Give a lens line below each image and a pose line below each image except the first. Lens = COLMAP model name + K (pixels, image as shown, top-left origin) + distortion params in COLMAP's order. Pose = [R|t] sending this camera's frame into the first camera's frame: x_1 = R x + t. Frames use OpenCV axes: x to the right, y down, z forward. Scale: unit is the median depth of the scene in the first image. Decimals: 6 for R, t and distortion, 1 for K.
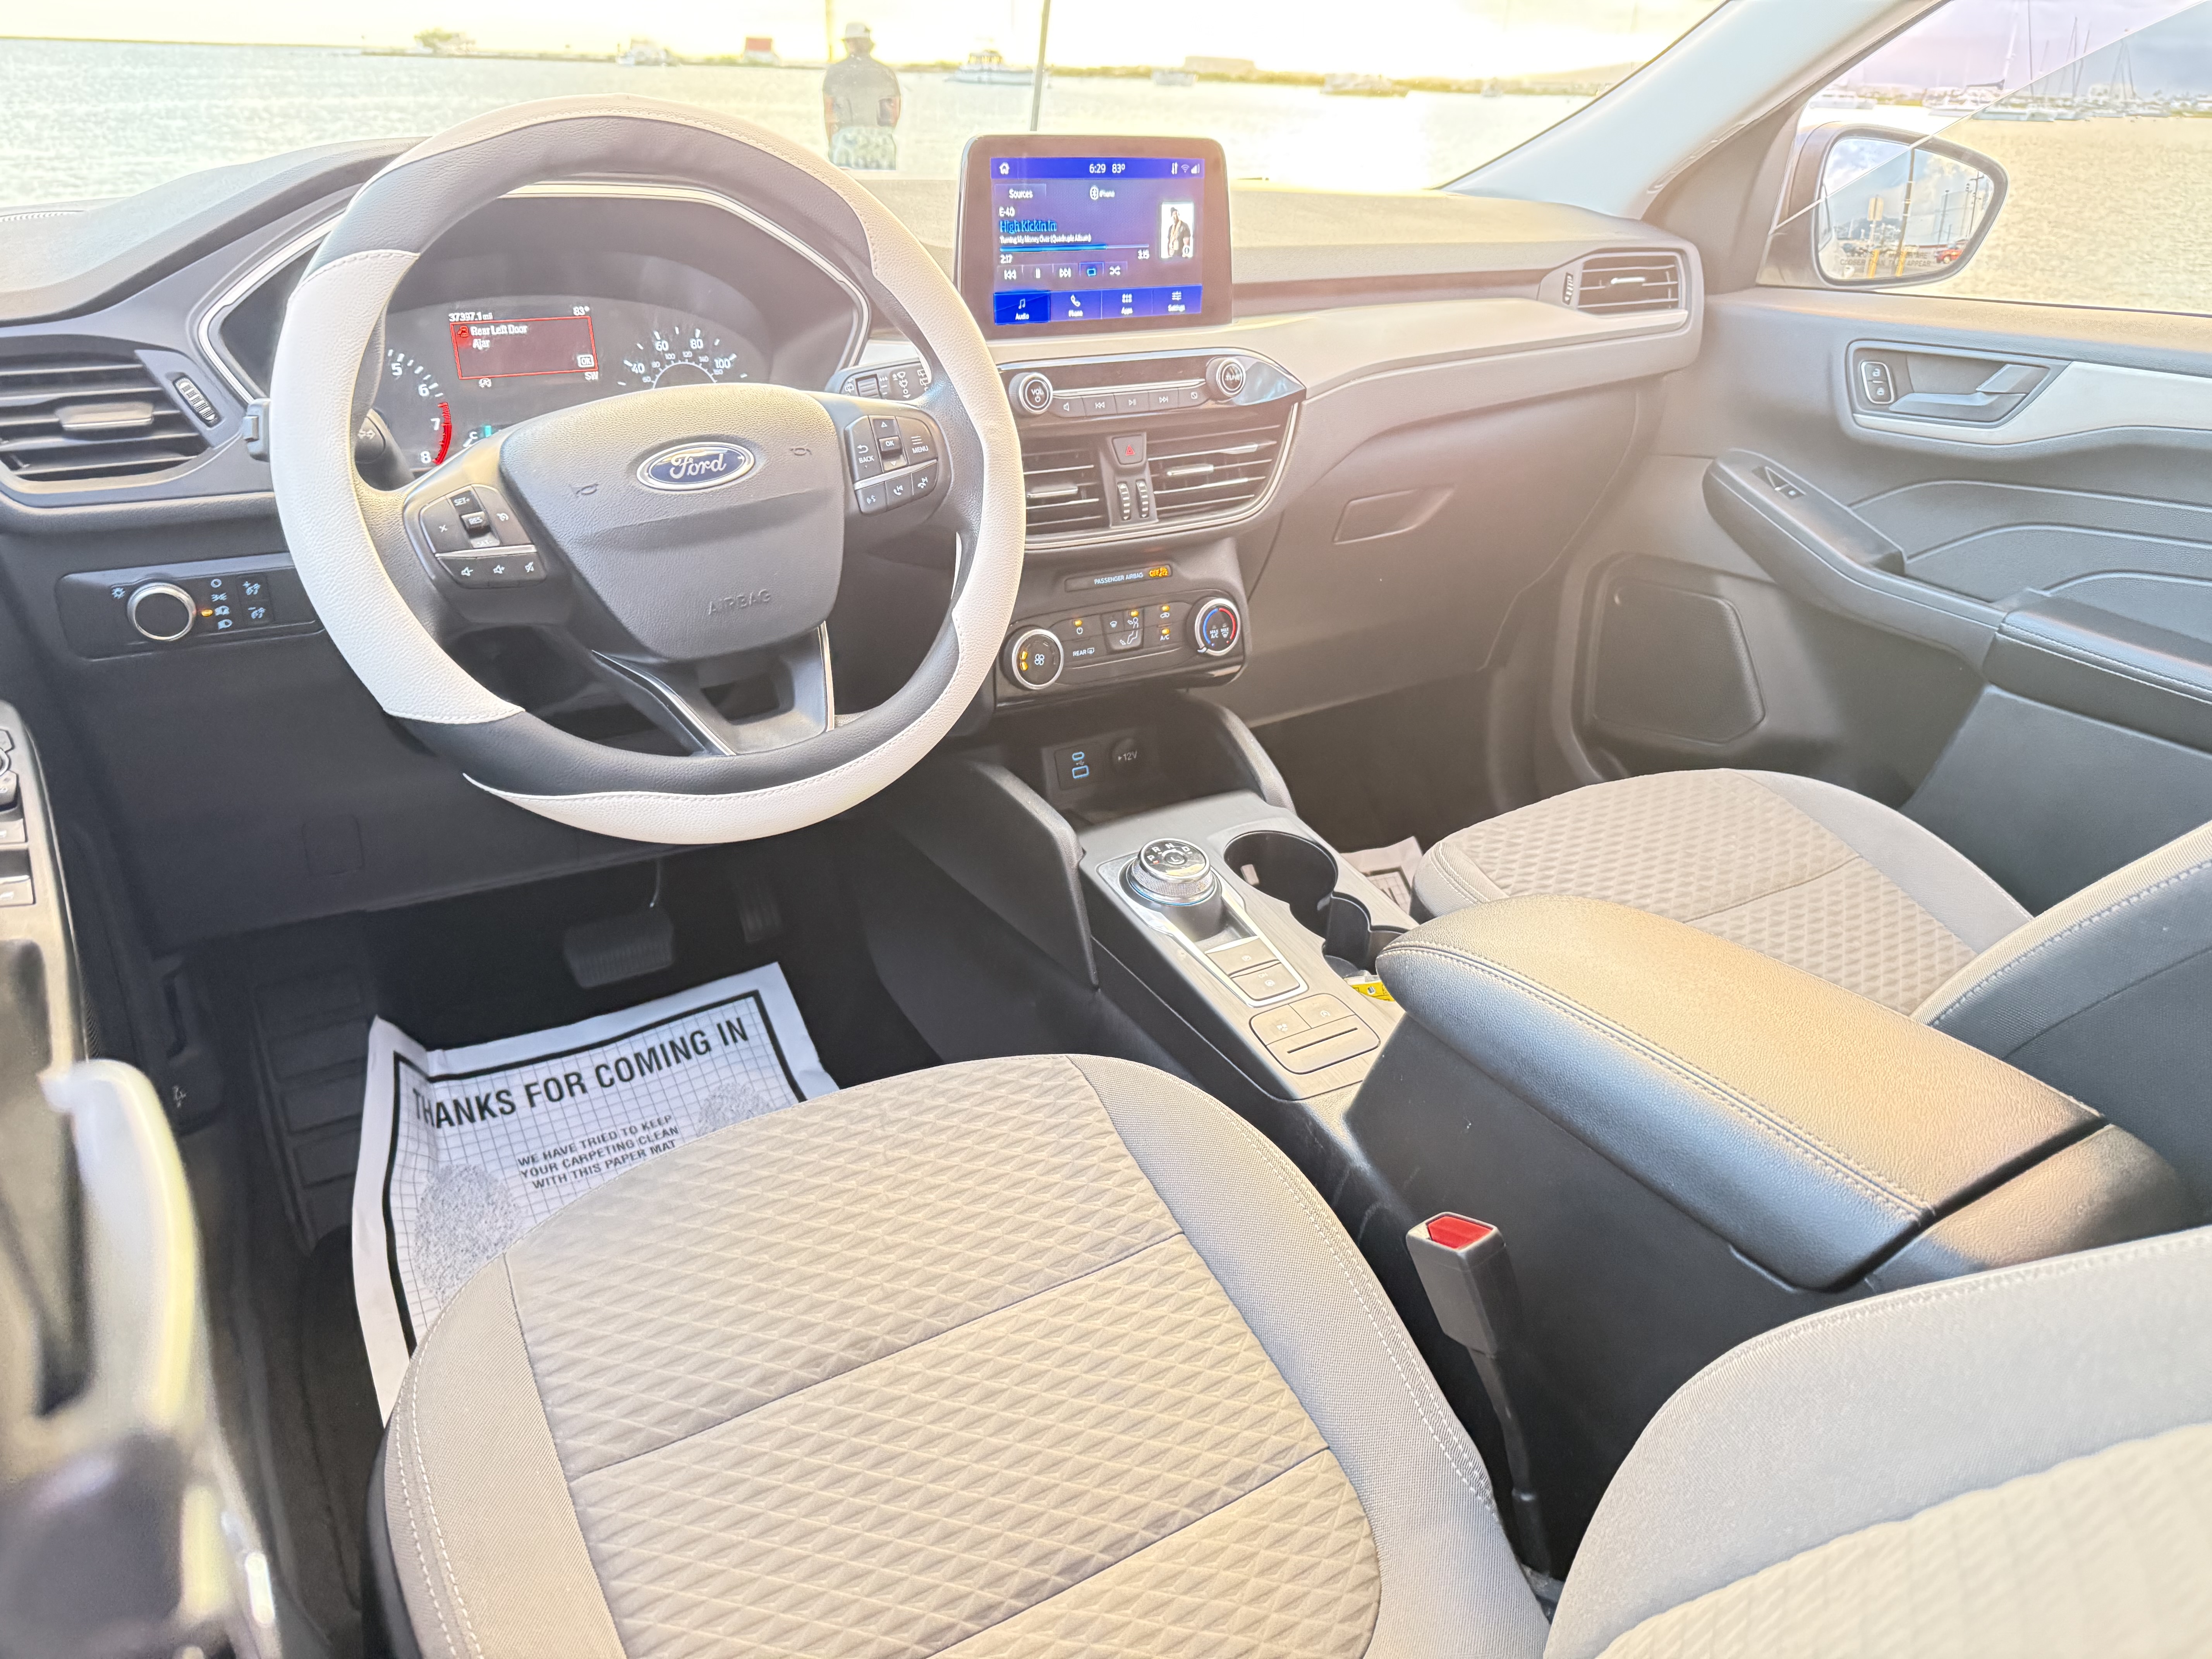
lens RADIAL K [[1577.2, 0, 1147.9], [0, 1577.2, 822.9], [0, 0, 1]] dist [0.013106, 0.002842]
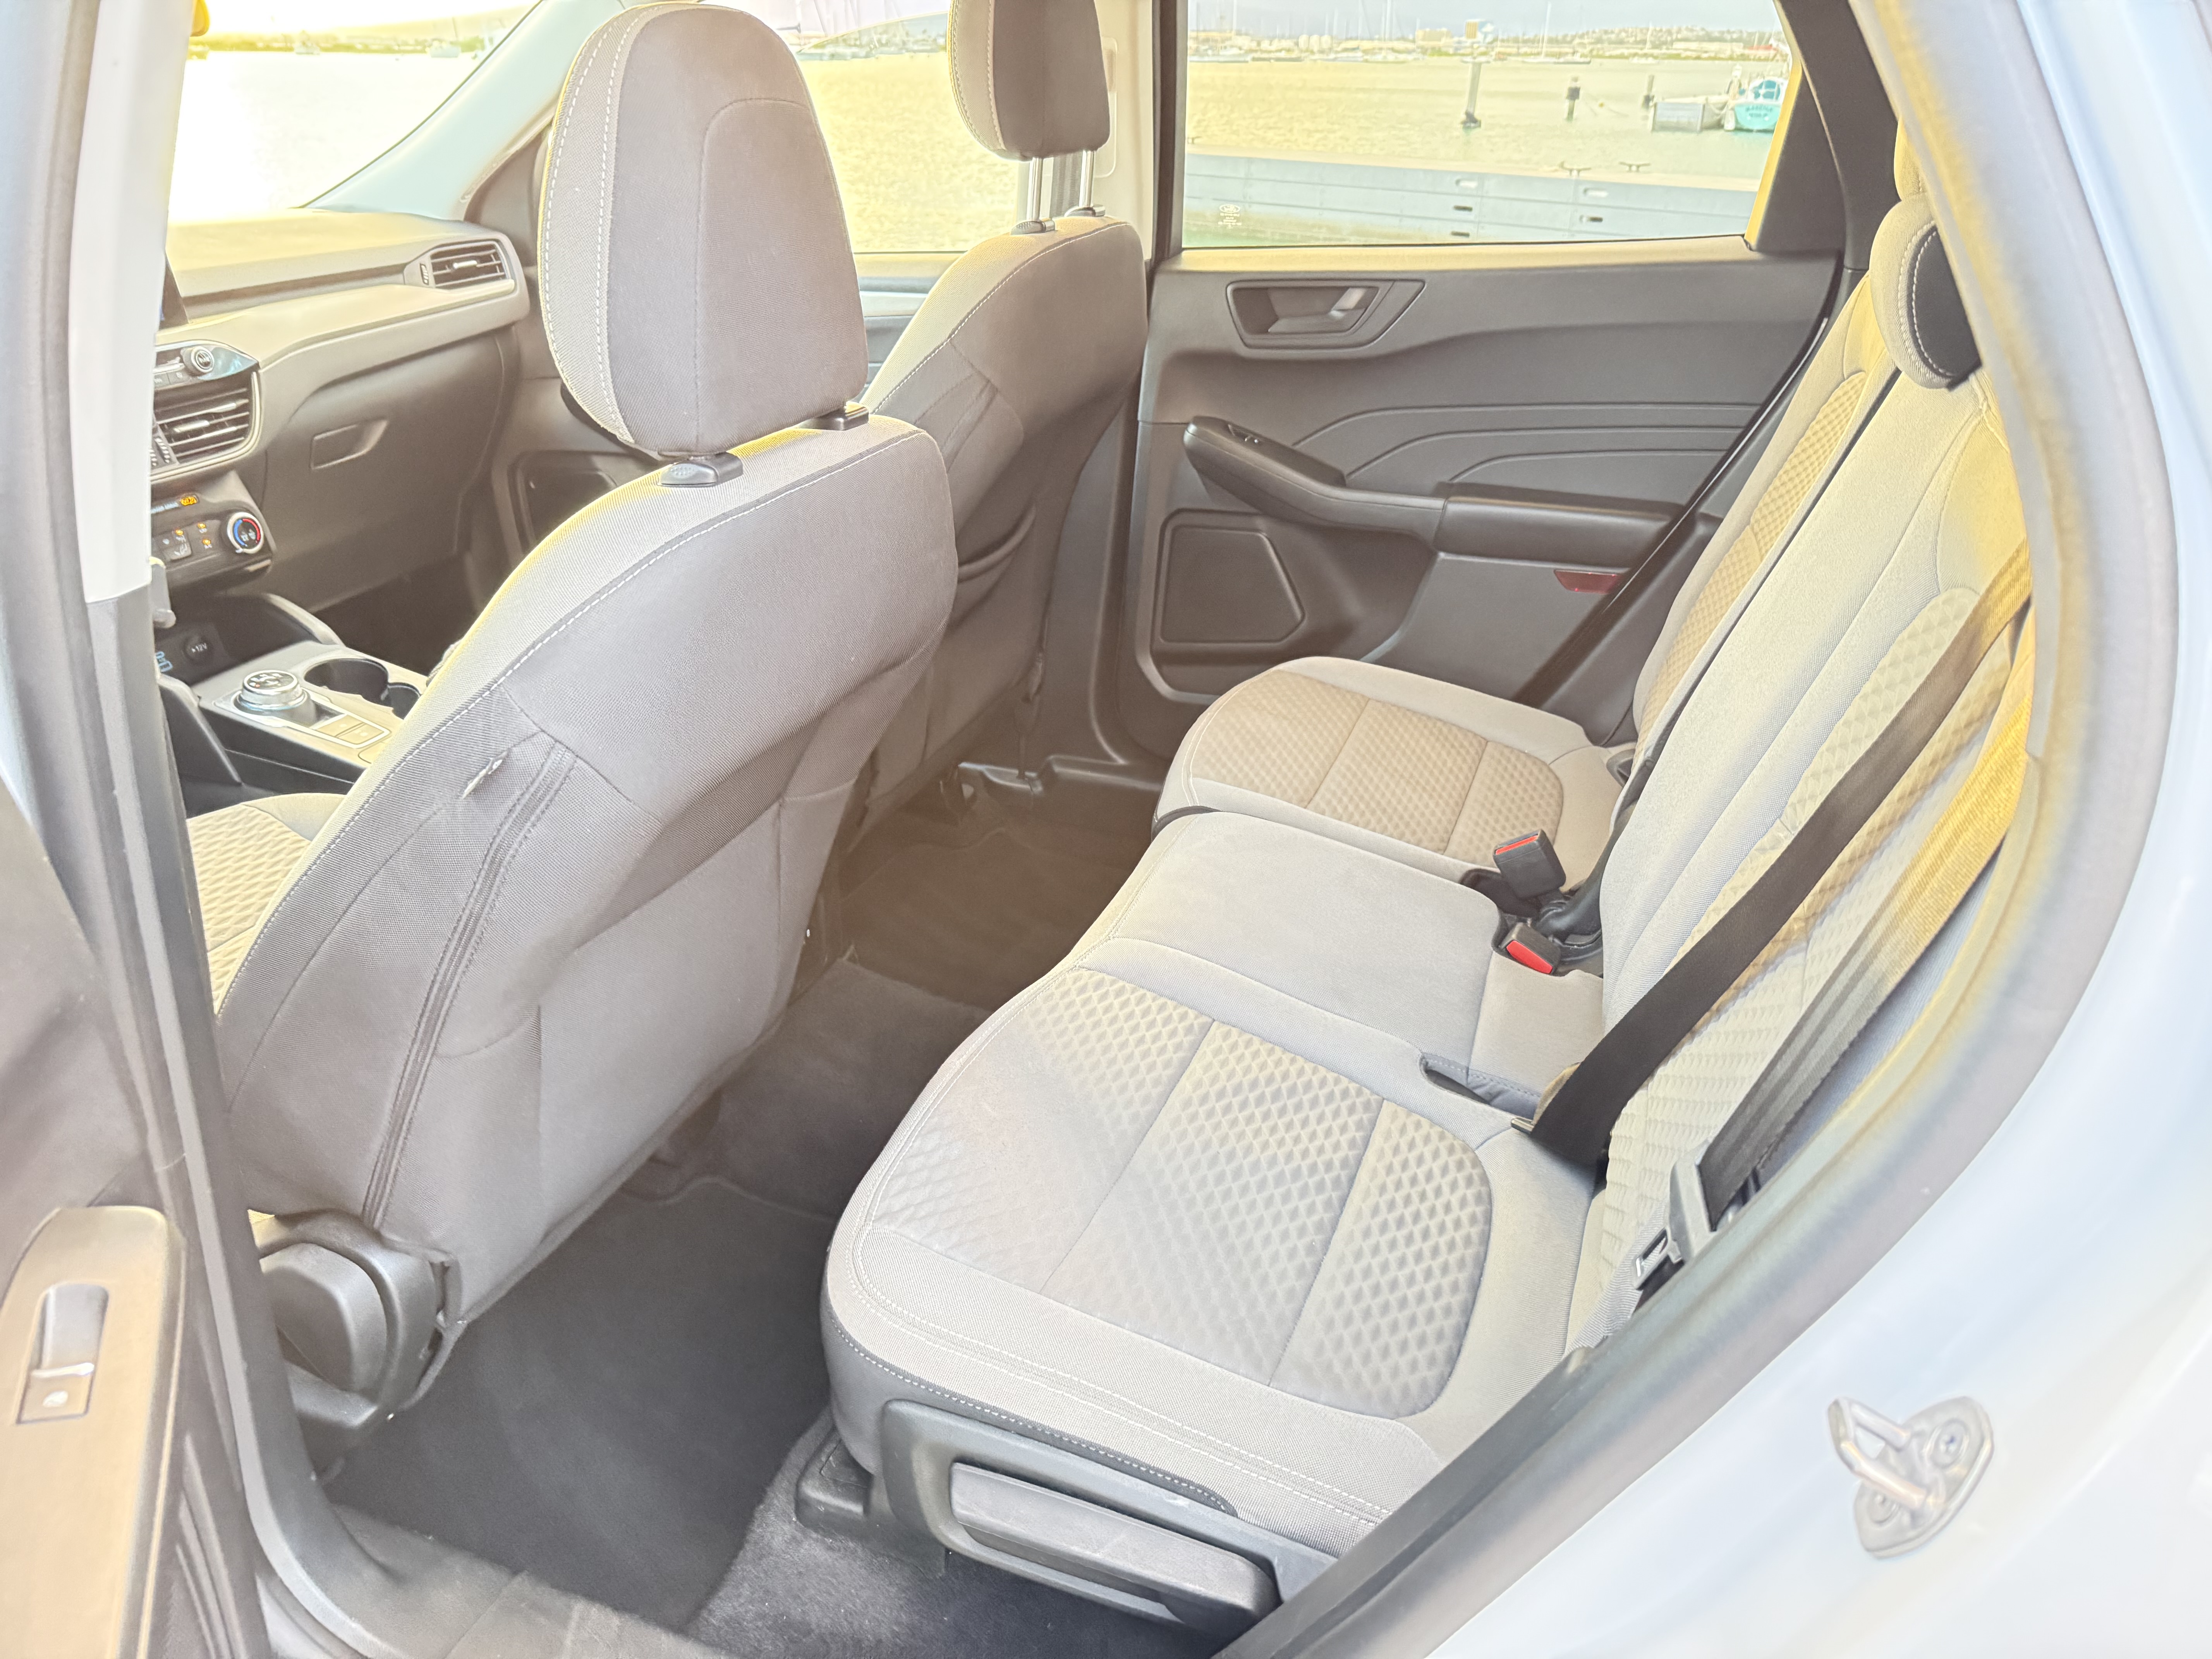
lens RADIAL K [[1577.2, 0, 1147.9], [0, 1577.2, 822.9], [0, 0, 1]] dist [0.013106, 0.002842]
pose [[0.802352, -0.287119, 0.523252, -0.129896], [0.269750, 0.956487, 0.111211, 0.193385], [-0.532415, 0.051917, 0.844890, -0.661491]]
